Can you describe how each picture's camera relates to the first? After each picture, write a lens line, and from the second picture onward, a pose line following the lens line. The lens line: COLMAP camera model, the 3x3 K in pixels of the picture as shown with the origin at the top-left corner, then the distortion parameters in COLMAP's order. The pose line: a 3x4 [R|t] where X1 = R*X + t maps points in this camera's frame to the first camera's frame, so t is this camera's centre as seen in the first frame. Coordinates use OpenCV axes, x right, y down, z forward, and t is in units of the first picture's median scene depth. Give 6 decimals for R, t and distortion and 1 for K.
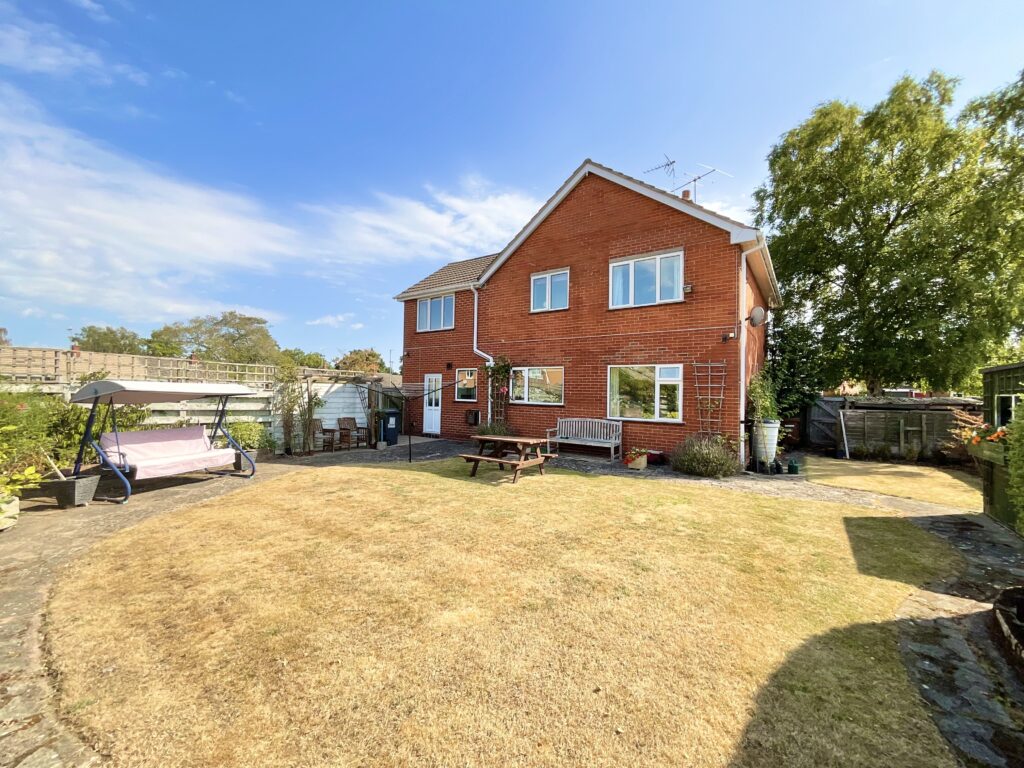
lens RADIAL K [[413.0, 0, 518.2], [0, 413.0, 389.2], [0, 0, 1]] dist [-0.001614, -0.000443]
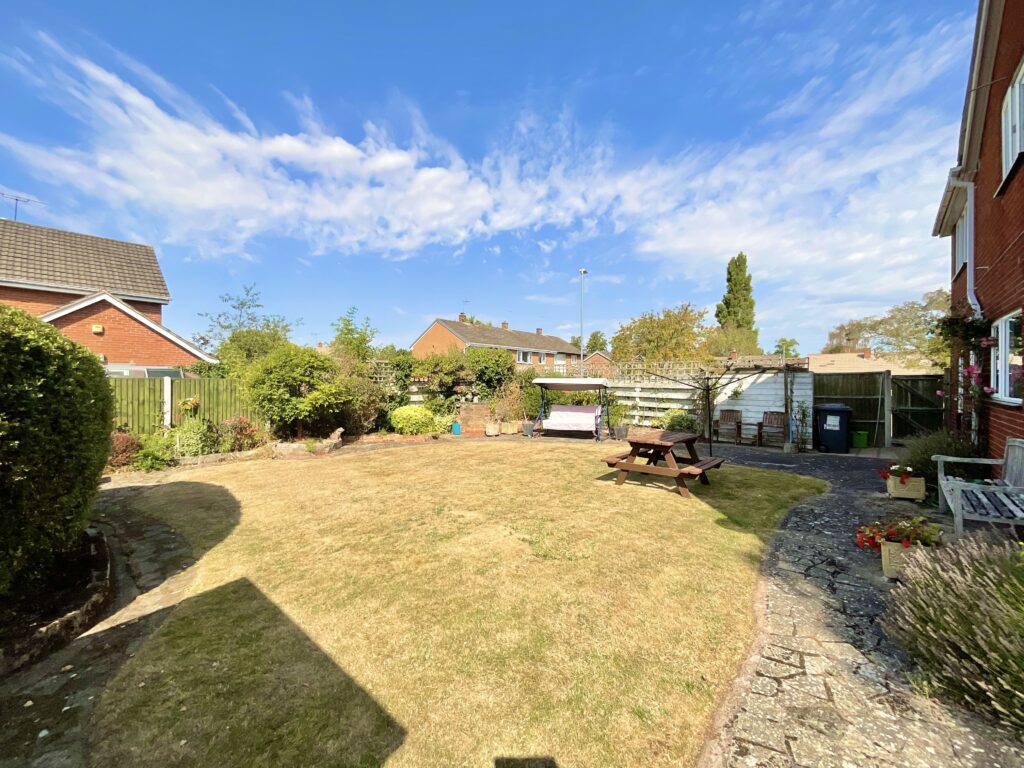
lens RADIAL K [[418.2, 0, 512.0], [0, 418.2, 384.0], [0, 0, 1]] dist [-0.002277, -0.000396]
pose [[-0.111084, -0.018001, -0.993648, 1.249112], [0.007031, 0.999797, -0.018899, 0.052504], [0.993786, -0.009086, -0.110935, 1.263461]]
